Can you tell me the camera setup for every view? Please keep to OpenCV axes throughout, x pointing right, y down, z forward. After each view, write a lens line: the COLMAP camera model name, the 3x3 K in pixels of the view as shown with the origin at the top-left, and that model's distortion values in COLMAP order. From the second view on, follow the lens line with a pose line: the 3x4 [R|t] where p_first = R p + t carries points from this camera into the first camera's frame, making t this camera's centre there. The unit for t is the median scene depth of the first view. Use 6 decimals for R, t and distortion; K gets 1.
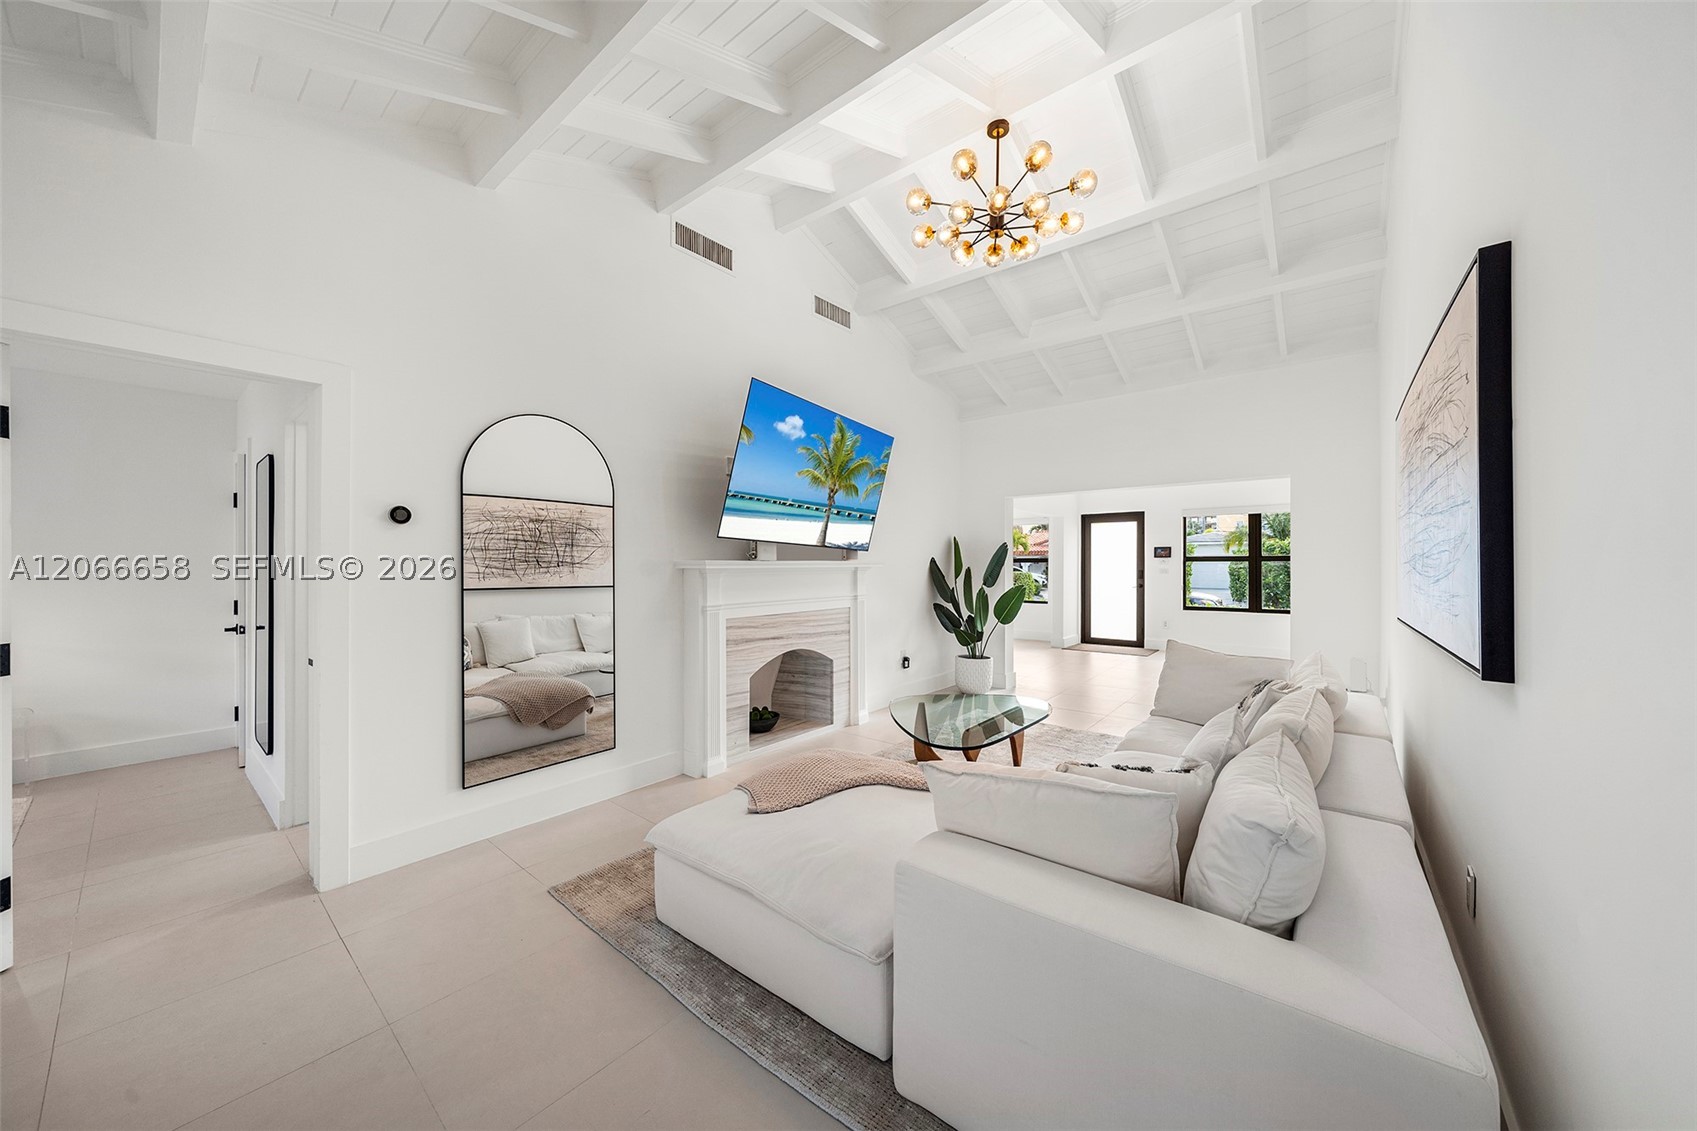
lens RADIAL K [[589.2, 0, 843.7], [0, 589.2, 560.9], [0, 0, 1]] dist [-0.000147, 0.000011]
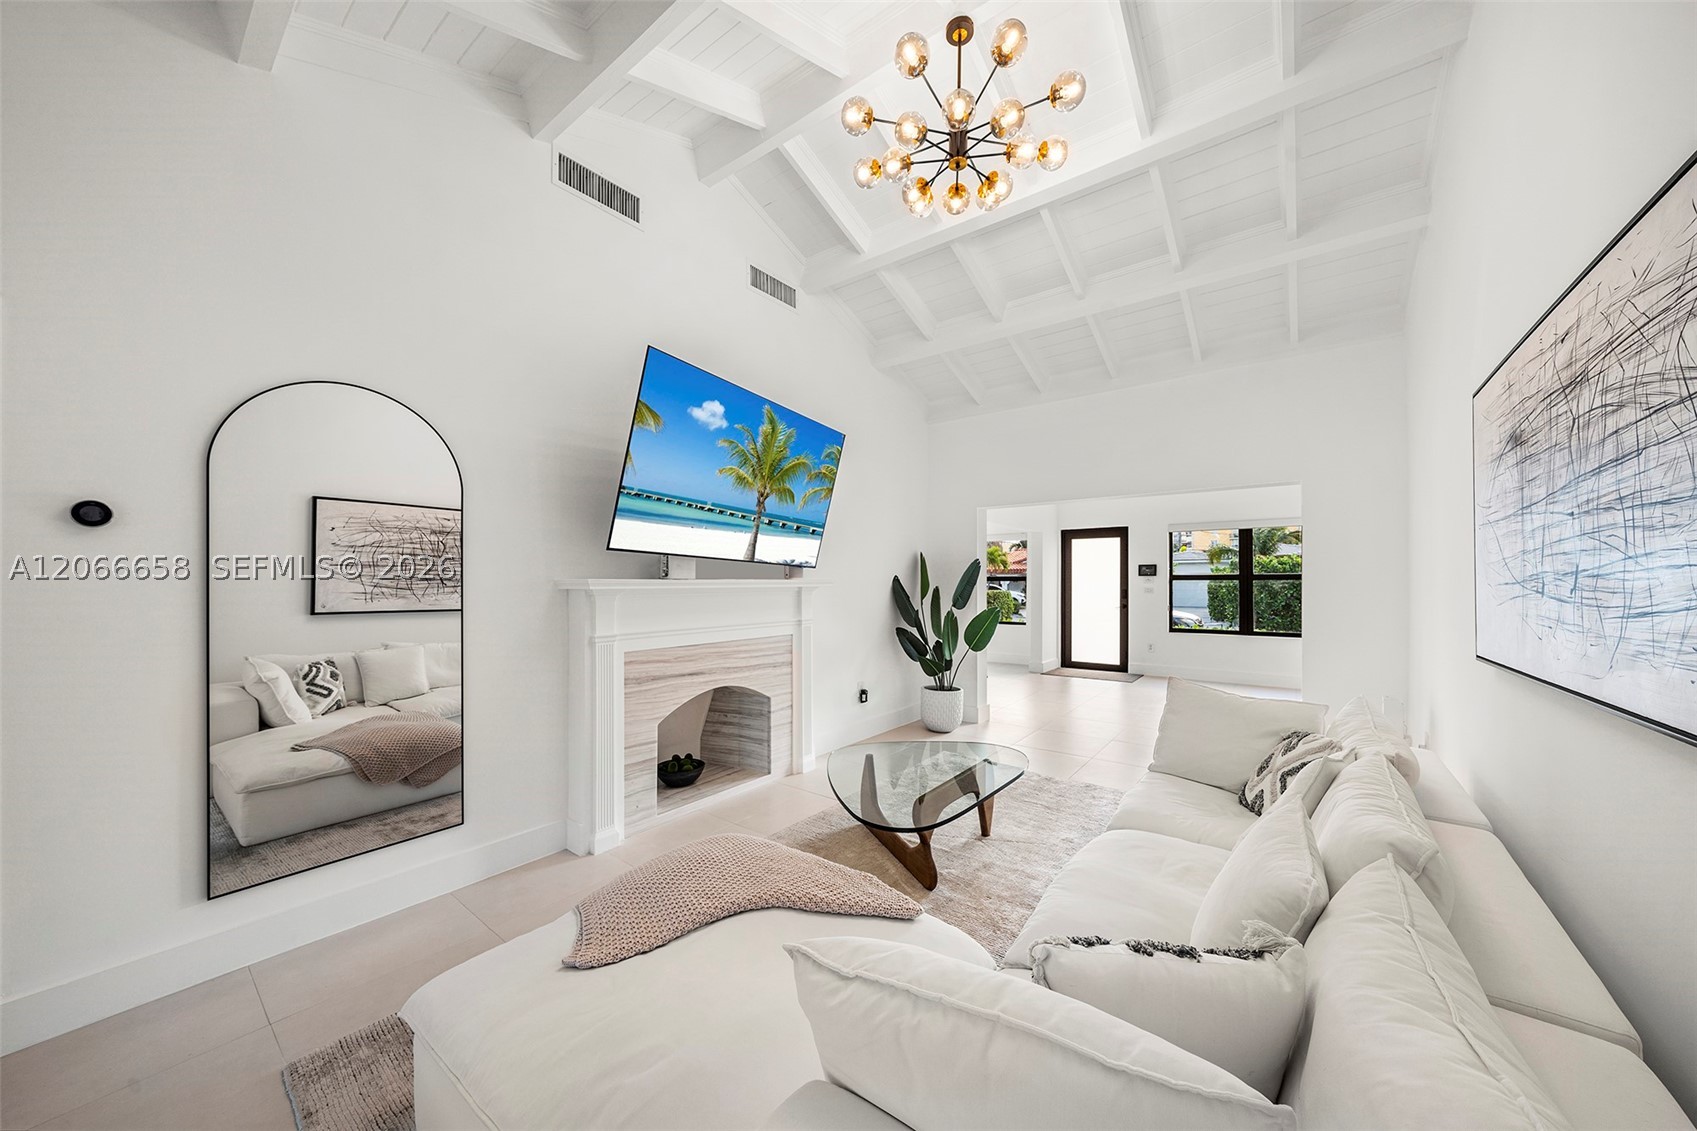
lens RADIAL K [[585.4, 0, 841.2], [0, 585.4, 576.6], [0, 0, 1]] dist [-0.000738, -0.000083]
pose [[0.999668, 0.001288, 0.025738, 0.065172], [-0.001196, 0.999993, -0.003603, -0.001406], [-0.025742, 0.003571, 0.999662, 0.174131]]
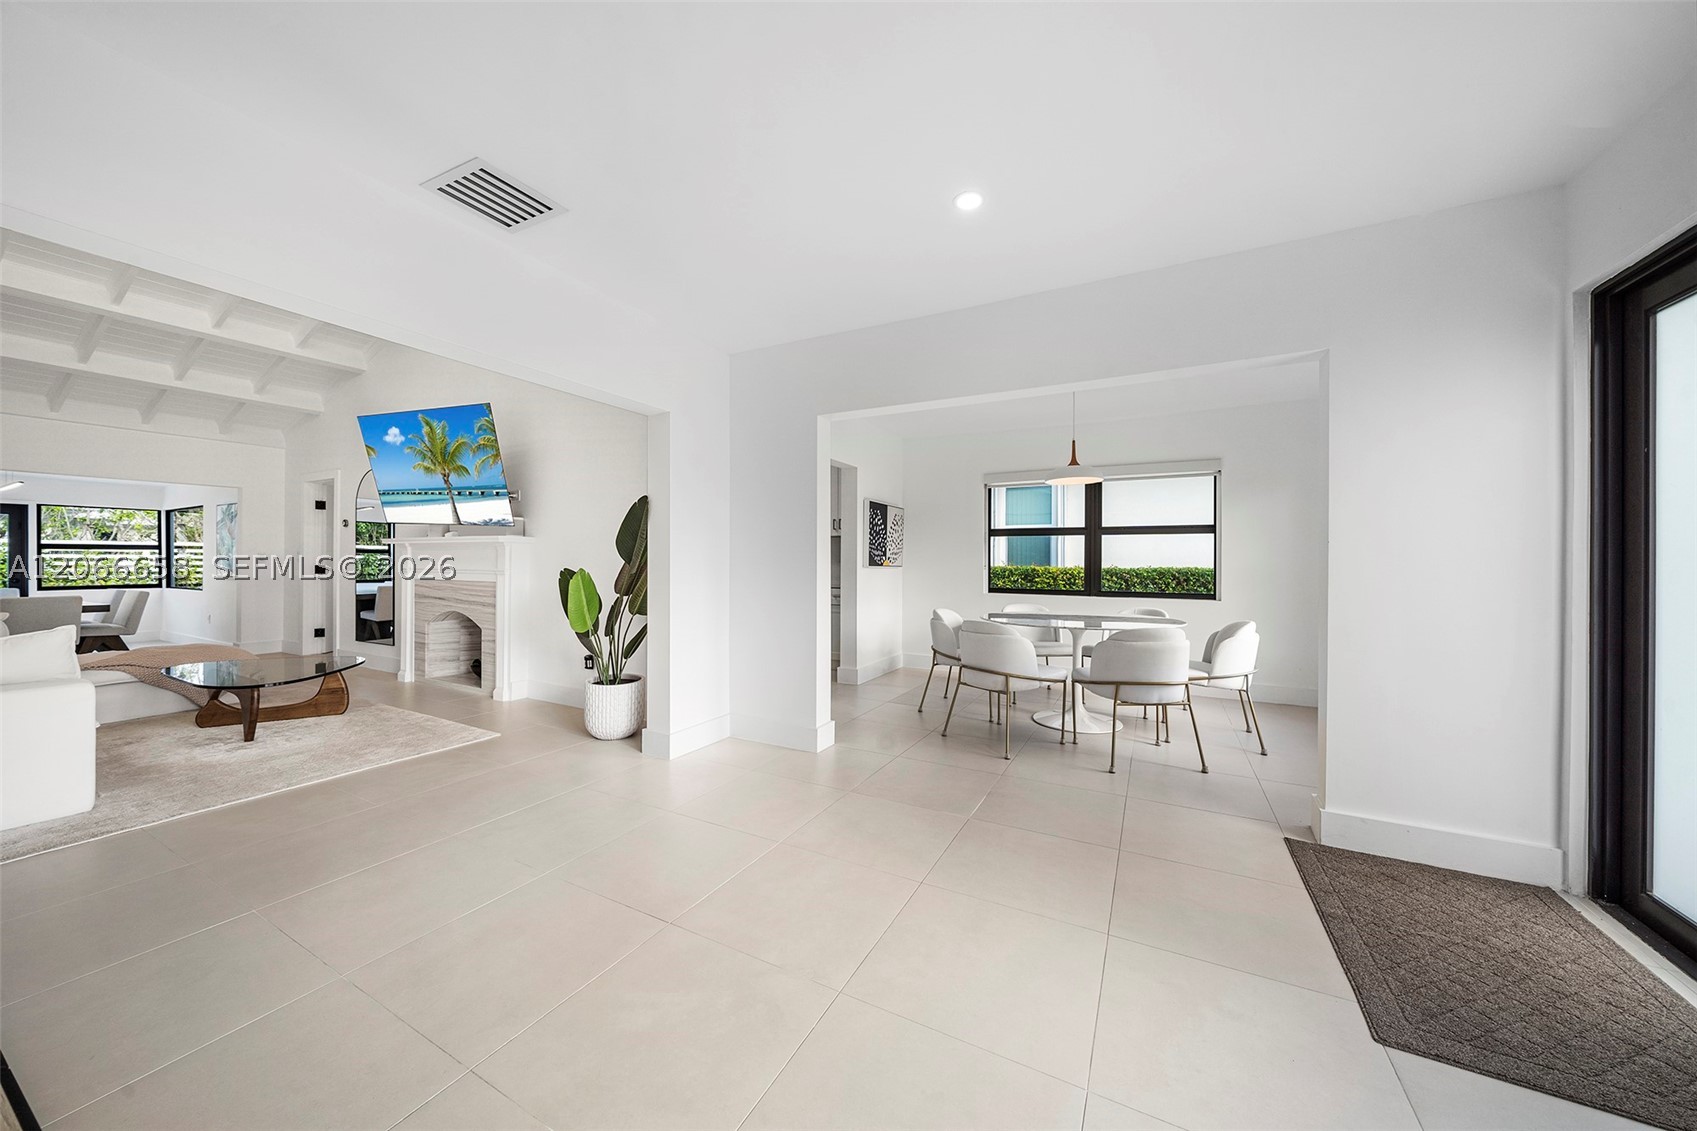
lens RADIAL K [[584.1, 0, 839.1], [0, 584.1, 556.8], [0, 0, 1]] dist [-0.001428, -0.000036]
pose [[0.184190, -0.004885, -0.982879, 1.232811], [-0.002728, 0.999981, -0.005481, 0.043202], [0.982887, 0.003691, 0.184173, 1.546939]]
